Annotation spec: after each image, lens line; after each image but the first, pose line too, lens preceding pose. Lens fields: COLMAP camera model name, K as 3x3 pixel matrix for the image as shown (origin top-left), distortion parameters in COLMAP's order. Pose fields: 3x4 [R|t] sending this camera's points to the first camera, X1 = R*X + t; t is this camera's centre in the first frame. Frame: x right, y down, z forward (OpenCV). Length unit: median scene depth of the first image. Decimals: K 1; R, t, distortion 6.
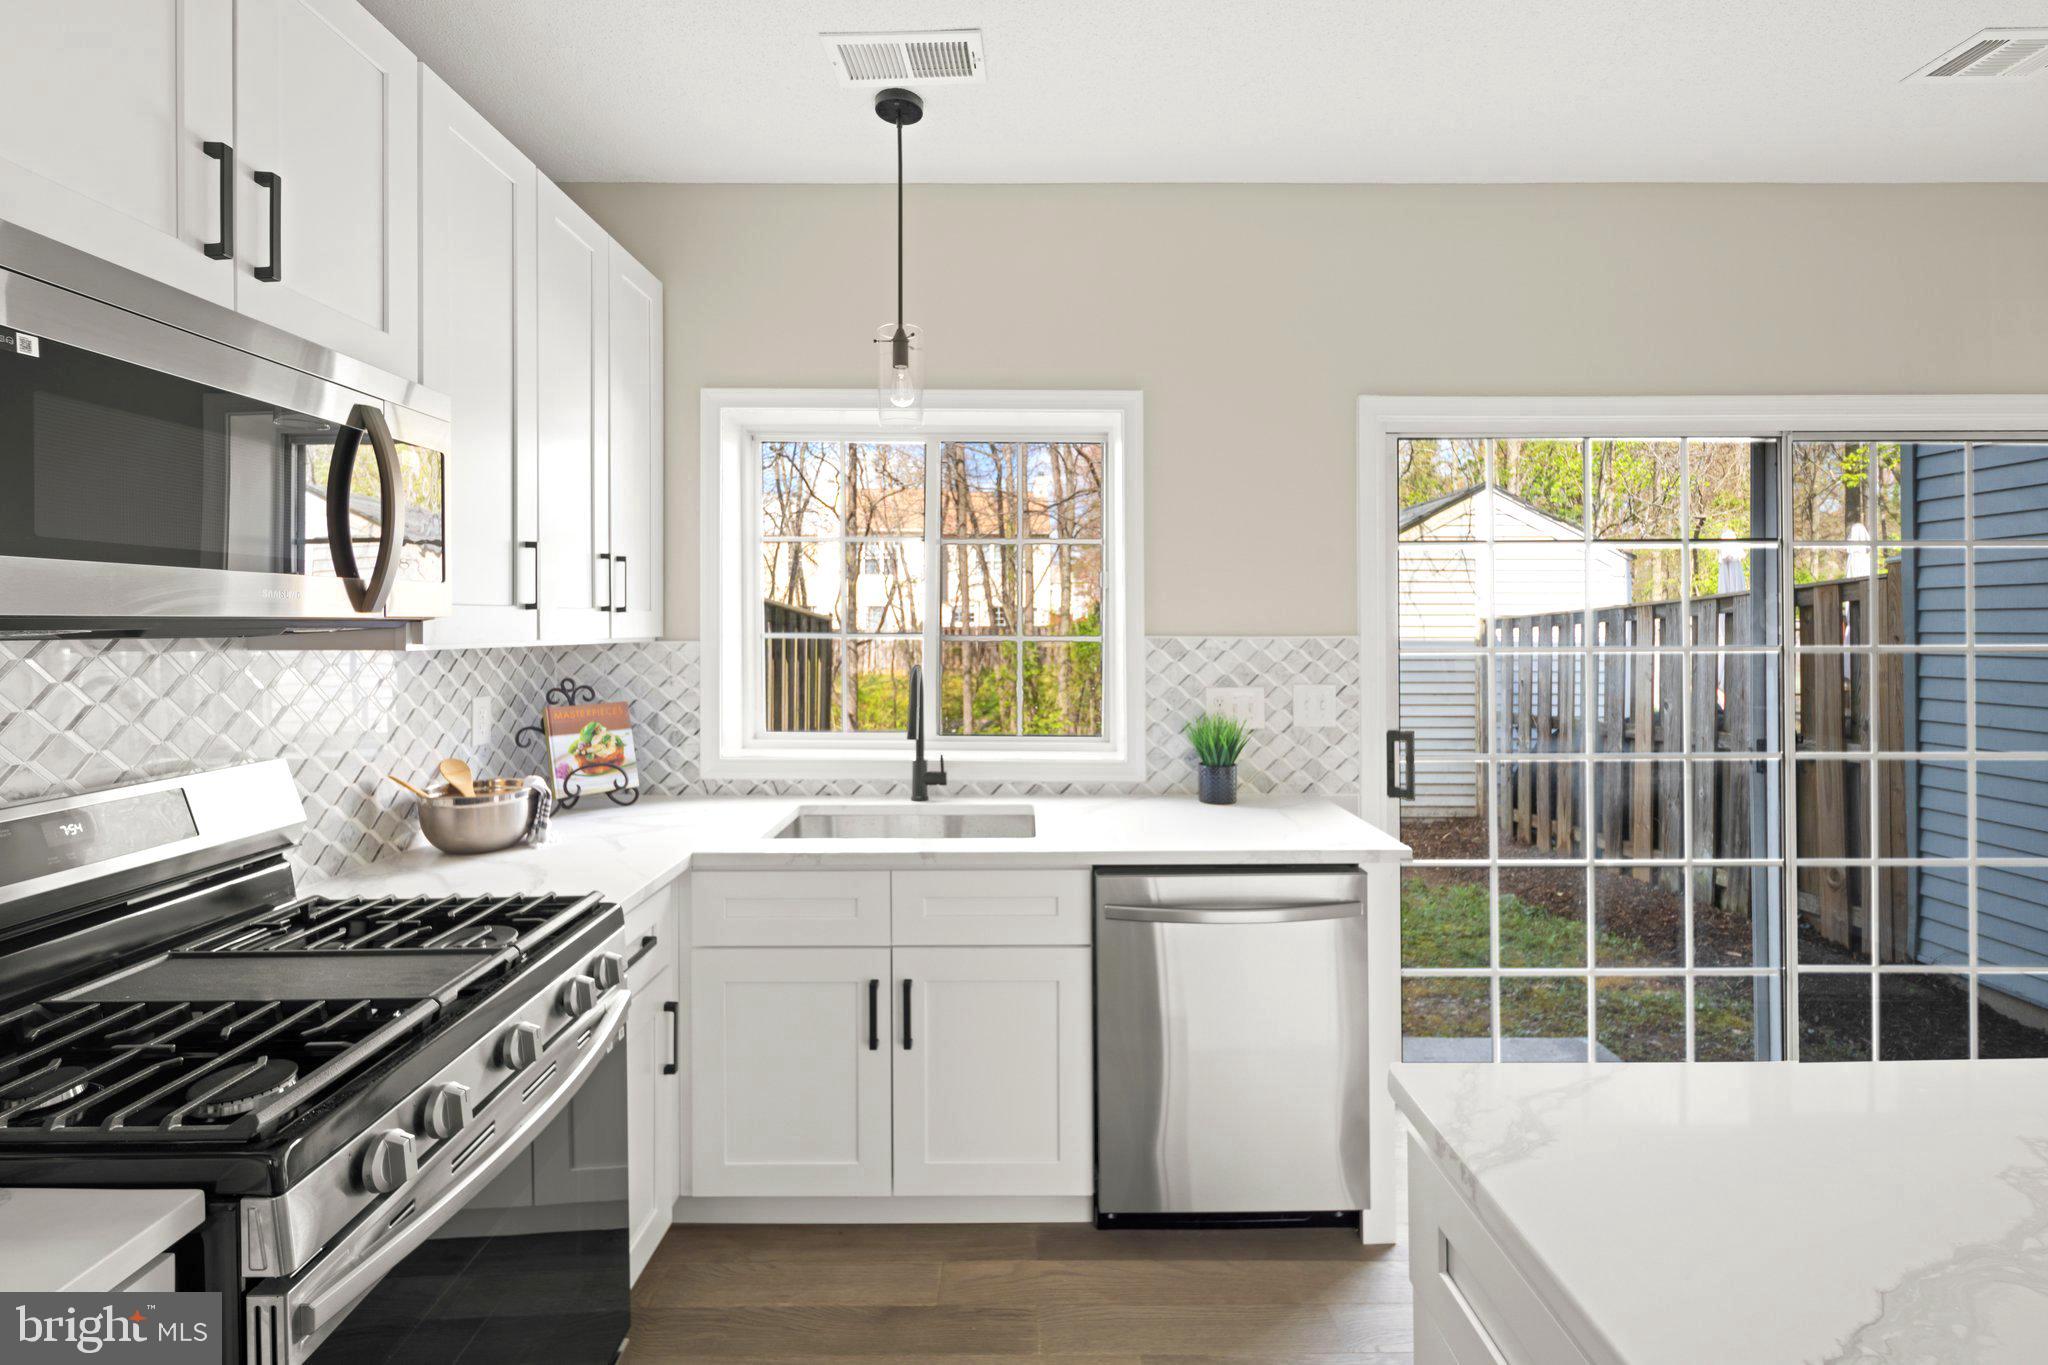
lens RADIAL K [[919.8, 0, 1019.8], [0, 919.8, 622.8], [0, 0, 1]] dist [-0.018127, 0.003010]
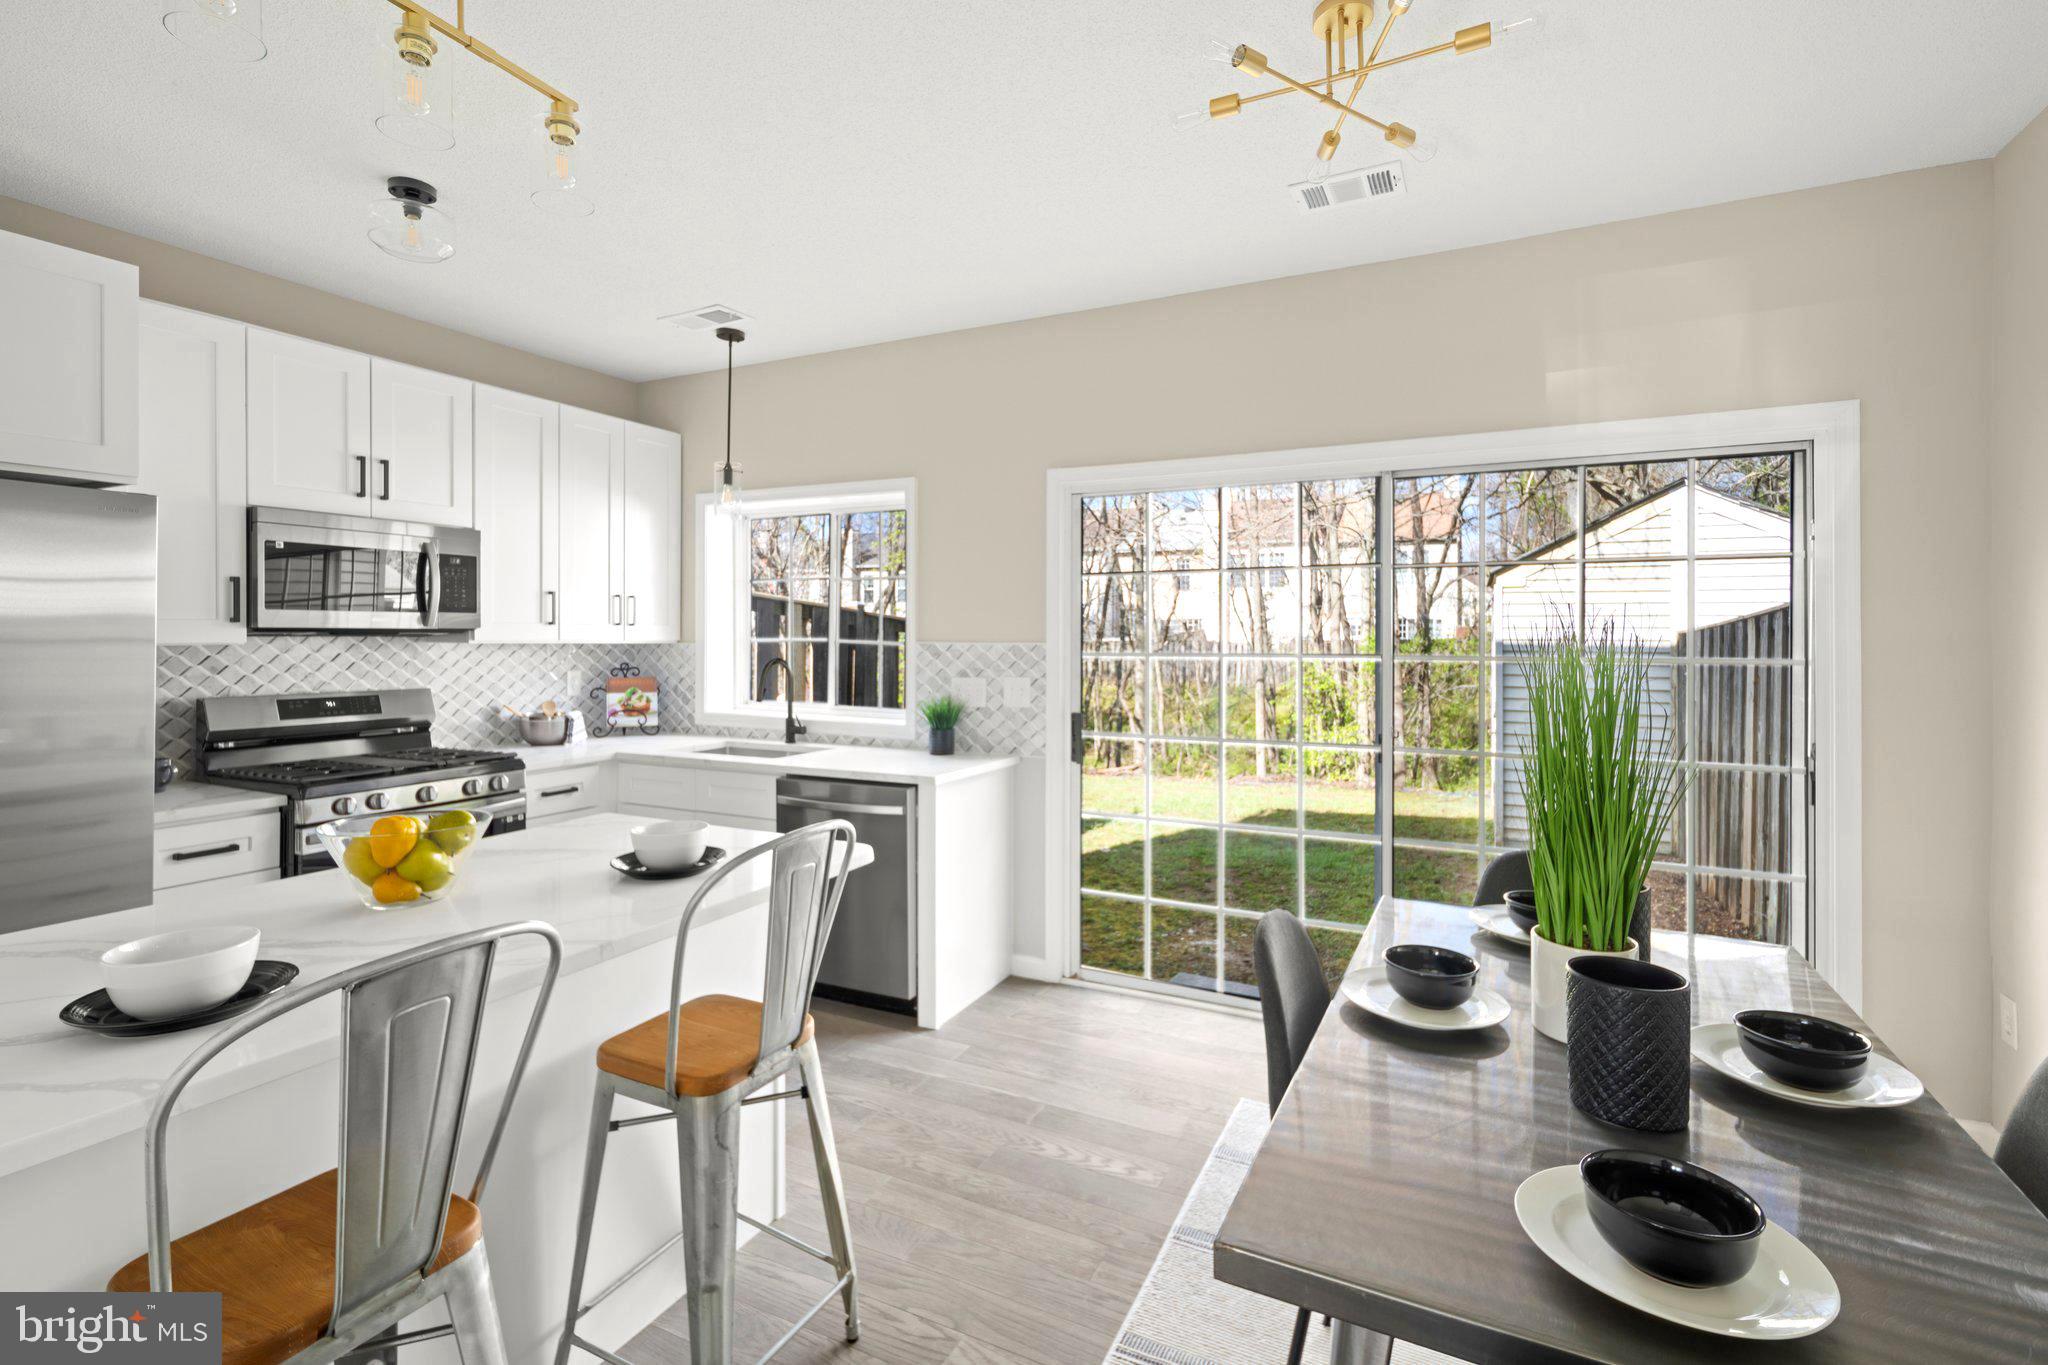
lens RADIAL K [[919.8, 0, 1035.0], [0, 919.8, 637.4], [0, 0, 1]] dist [-0.018127, 0.003010]
pose [[0.893566, 0.003228, -0.448921, 0.987761], [-0.003560, 0.999994, 0.000105, 0.006390], [0.448918, 0.001504, 0.893572, -0.246689]]
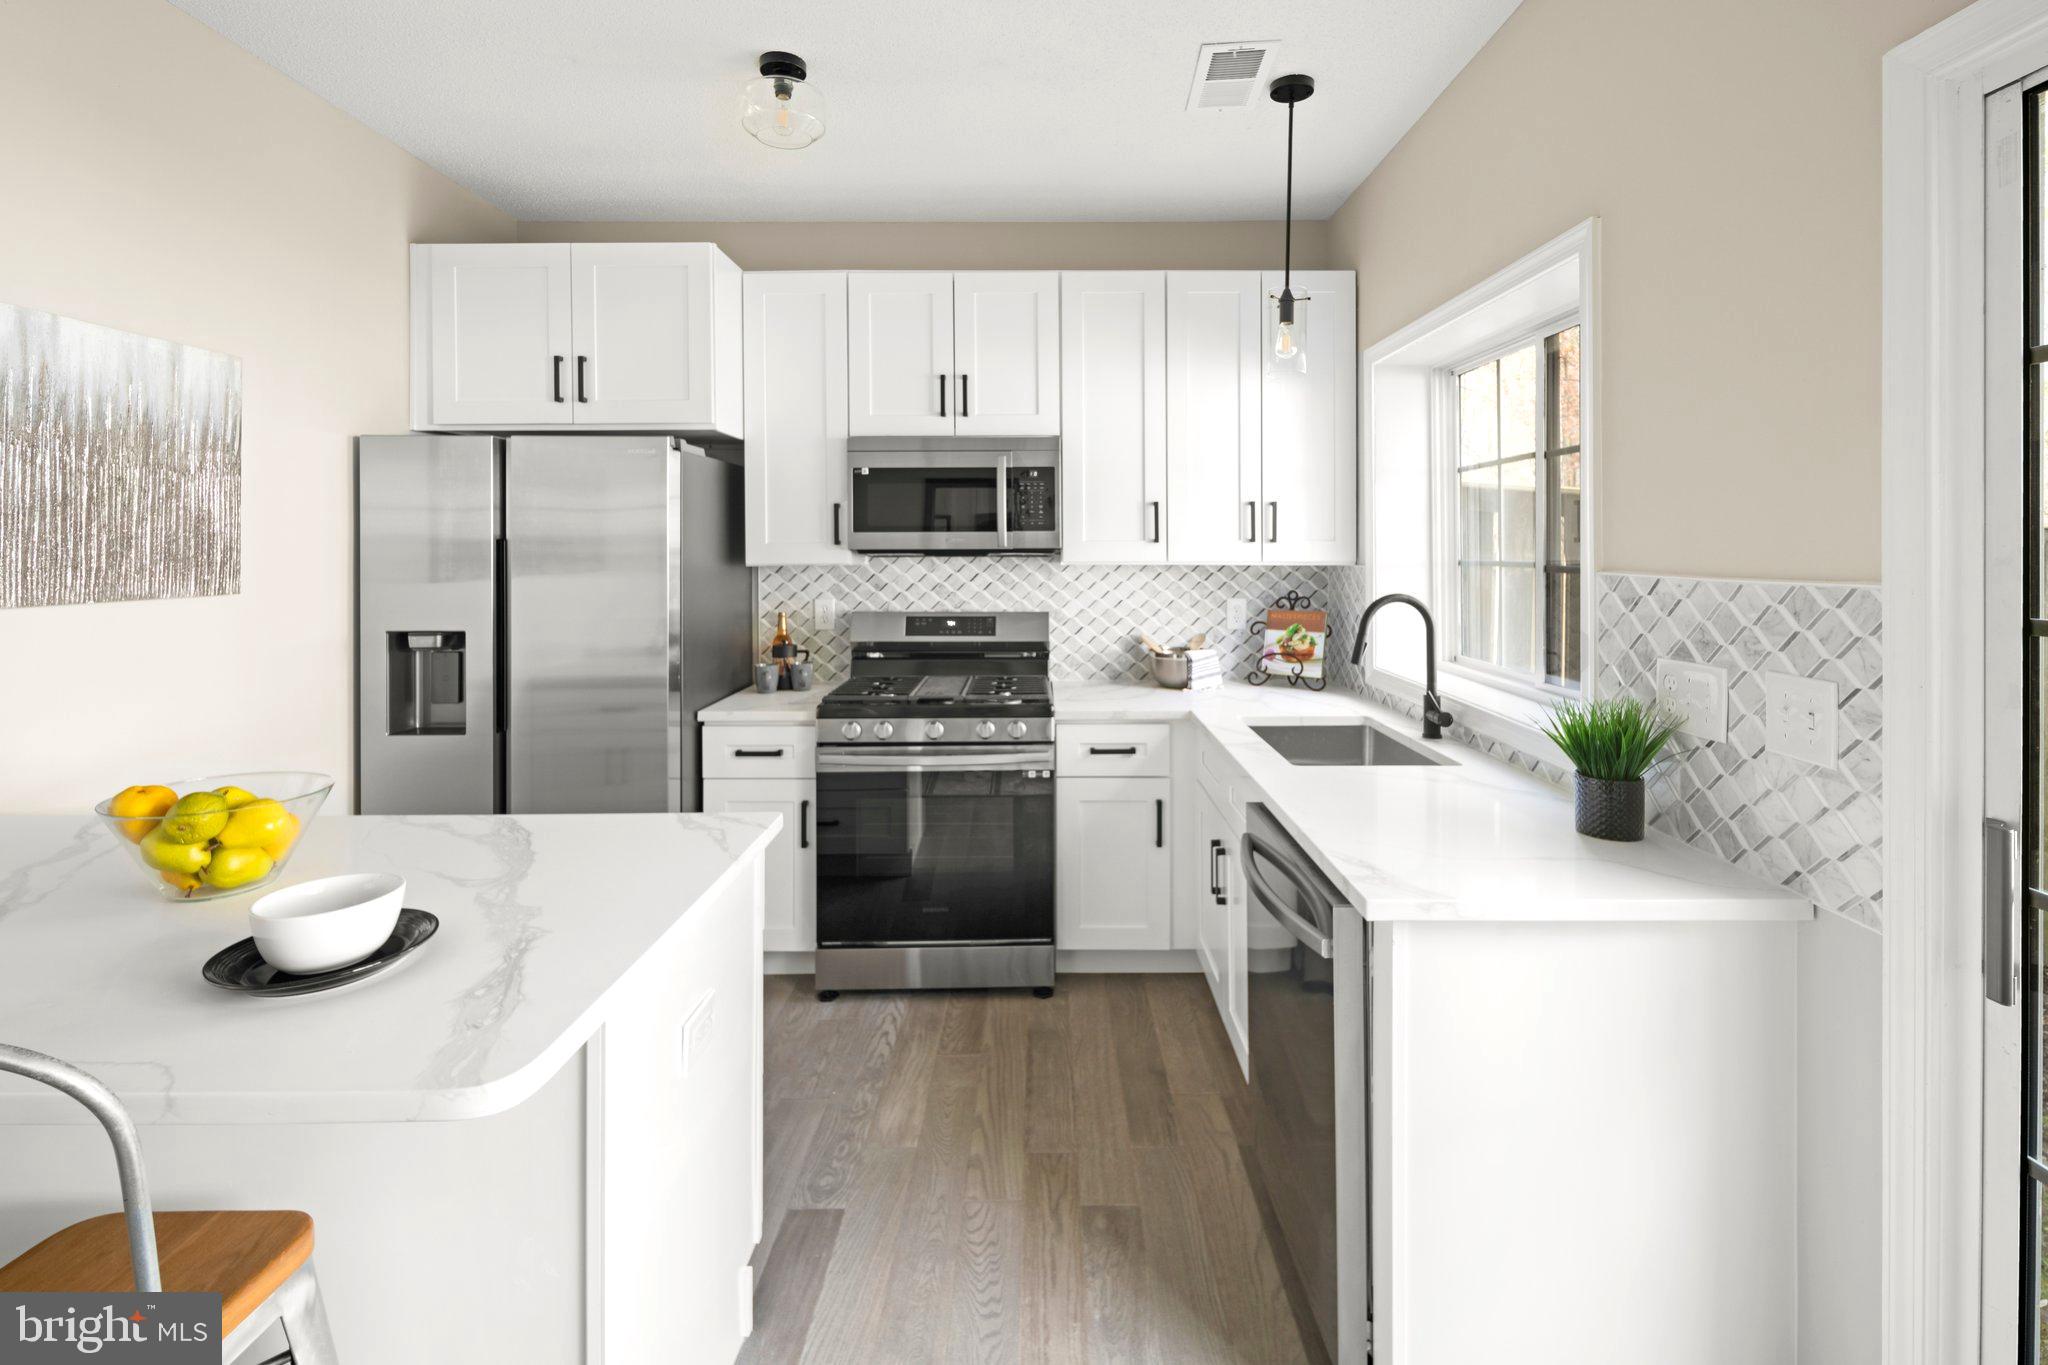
lens RADIAL K [[919.8, 0, 1020.5], [0, 919.8, 548.0], [0, 0, 1]] dist [-0.018127, 0.003010]
pose [[-0.034690, 0.001007, -0.999398, 0.843259], [0.003014, 0.999995, 0.000903, -0.005148], [0.999394, -0.002981, -0.034693, 0.598238]]
